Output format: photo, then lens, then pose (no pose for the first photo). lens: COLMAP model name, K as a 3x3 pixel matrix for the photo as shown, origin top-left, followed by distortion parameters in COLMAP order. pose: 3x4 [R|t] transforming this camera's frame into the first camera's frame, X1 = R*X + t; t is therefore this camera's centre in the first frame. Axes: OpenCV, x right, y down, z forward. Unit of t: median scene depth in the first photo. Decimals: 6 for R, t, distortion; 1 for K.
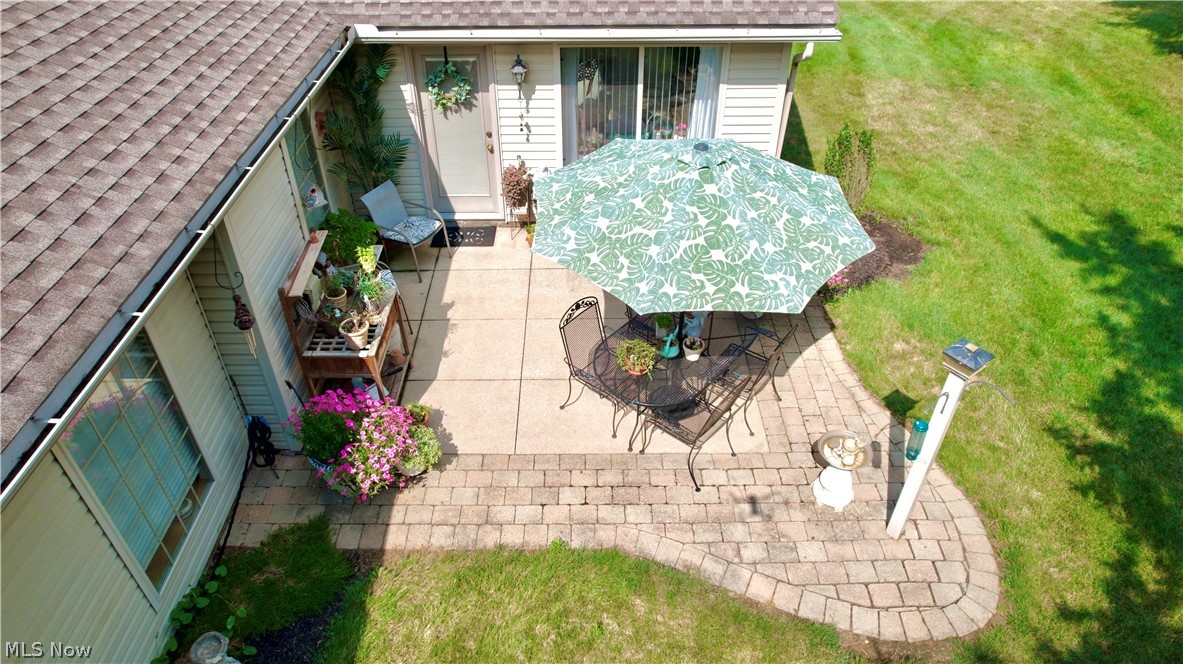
lens RADIAL K [[756.3, 0, 587.9], [0, 756.3, 335.2], [0, 0, 1]] dist [-0.031626, 0.040438]
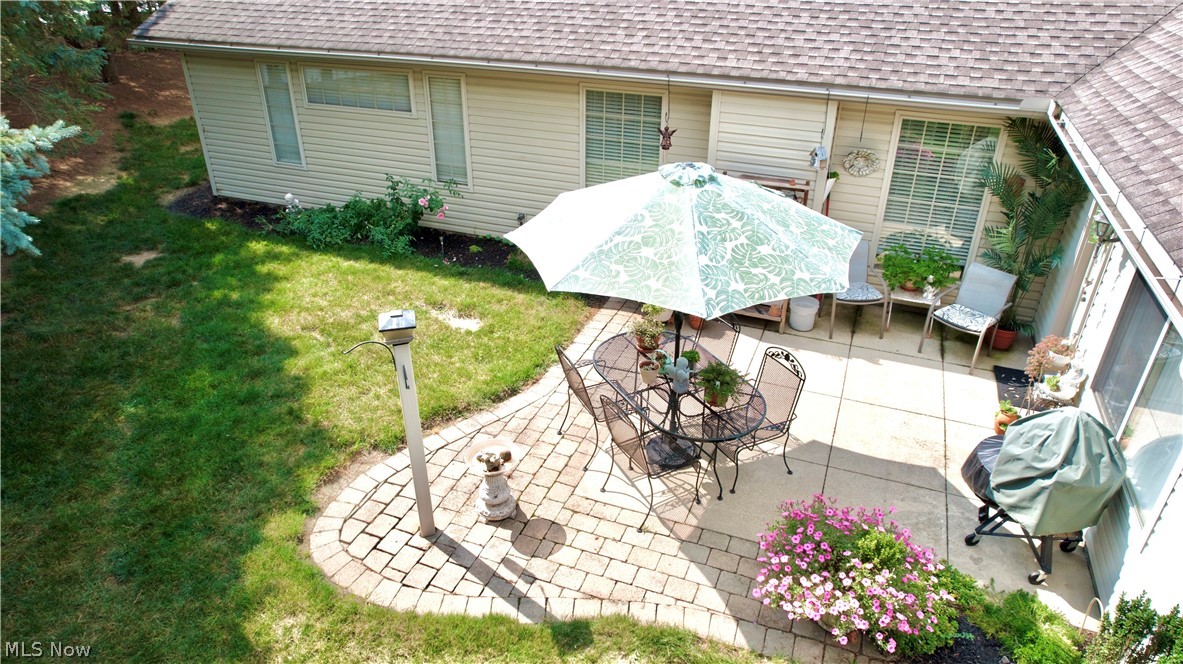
lens RADIAL K [[756.3, 0, 601.7], [0, 756.3, 326.8], [0, 0, 1]] dist [-0.031626, 0.040438]
pose [[-0.372704, 0.434744, -0.819811, 0.939306], [-0.588006, 0.572812, 0.571082, -0.536631], [0.717872, 0.694898, 0.042143, 0.876238]]
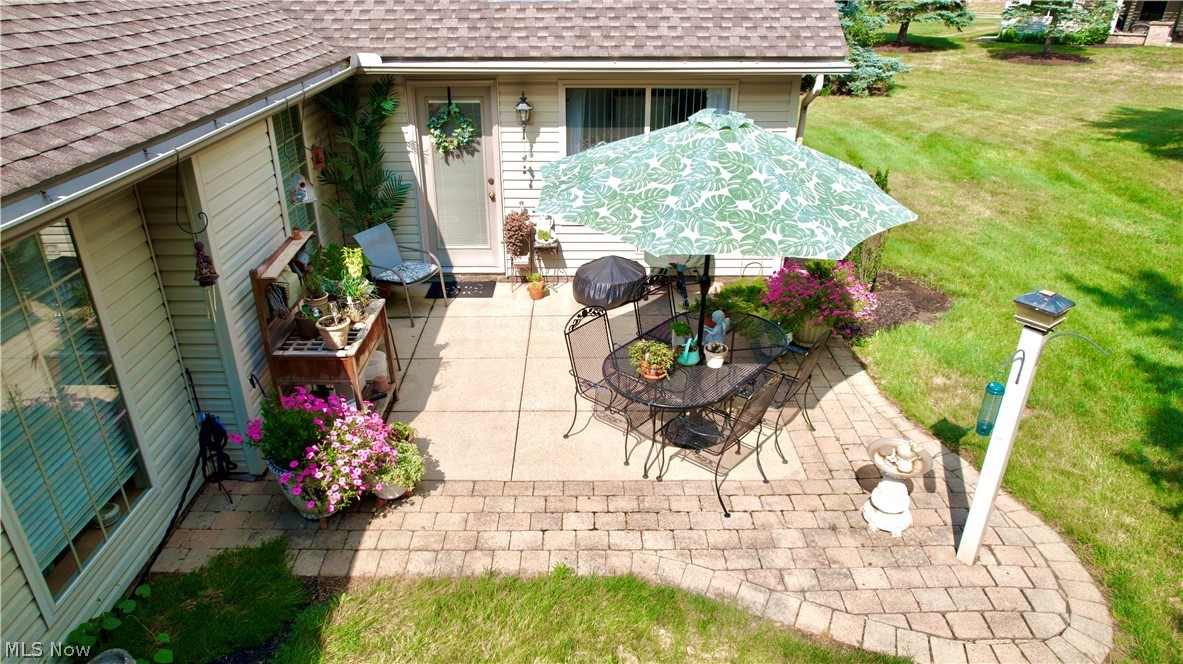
lens RADIAL K [[756.3, 0, 589.0], [0, 756.3, 336.6], [0, 0, 1]] dist [-0.031626, 0.040438]
pose [[0.999996, 0.000334, 0.002844, -0.011152], [0.000271, 0.977668, -0.210154, 0.183506], [-0.002850, 0.210153, 0.977664, 0.130429]]
